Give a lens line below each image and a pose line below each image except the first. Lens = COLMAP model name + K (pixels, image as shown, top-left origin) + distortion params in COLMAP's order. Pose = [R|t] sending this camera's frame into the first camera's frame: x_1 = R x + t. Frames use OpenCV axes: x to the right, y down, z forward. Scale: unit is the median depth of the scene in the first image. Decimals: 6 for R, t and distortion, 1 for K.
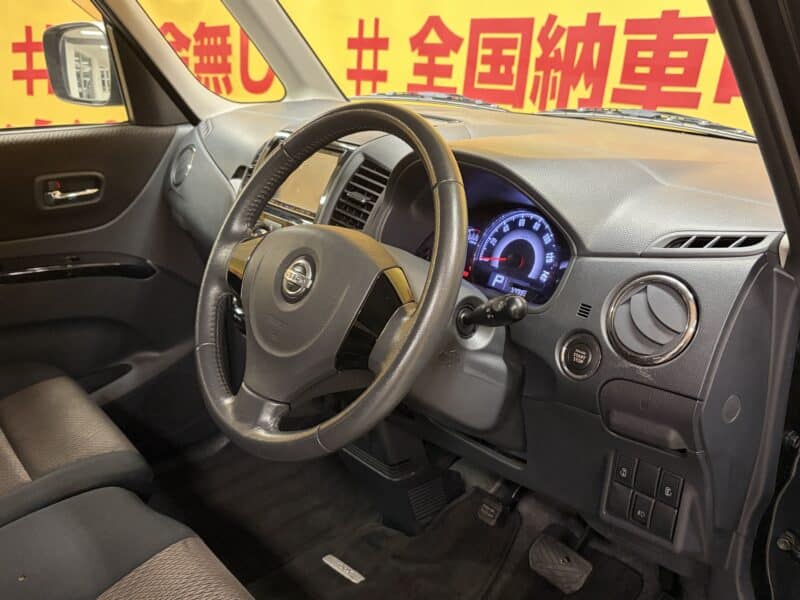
lens RADIAL K [[802.1, 0, 400.0], [0, 802.1, 301.6], [0, 0, 1]] dist [0.004352, 0.000000]
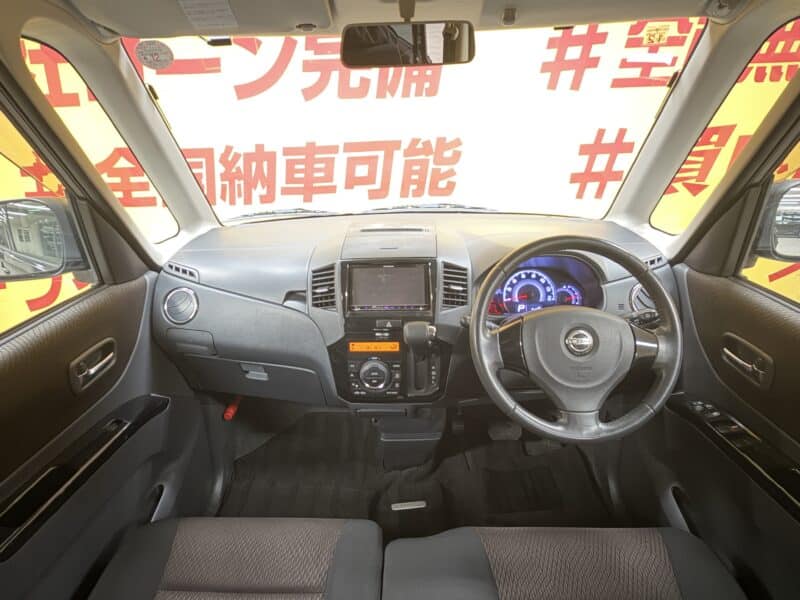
lens RADIAL K [[438.4, 0, 392.8], [0, 438.4, 300.7], [0, 0, 1]] dist [0.003133, 0.002048]
pose [[0.623950, -0.307928, 0.718239, -0.318226], [0.275648, 0.946741, 0.166432, -0.116845], [-0.731235, 0.094136, 0.675599, 0.193169]]
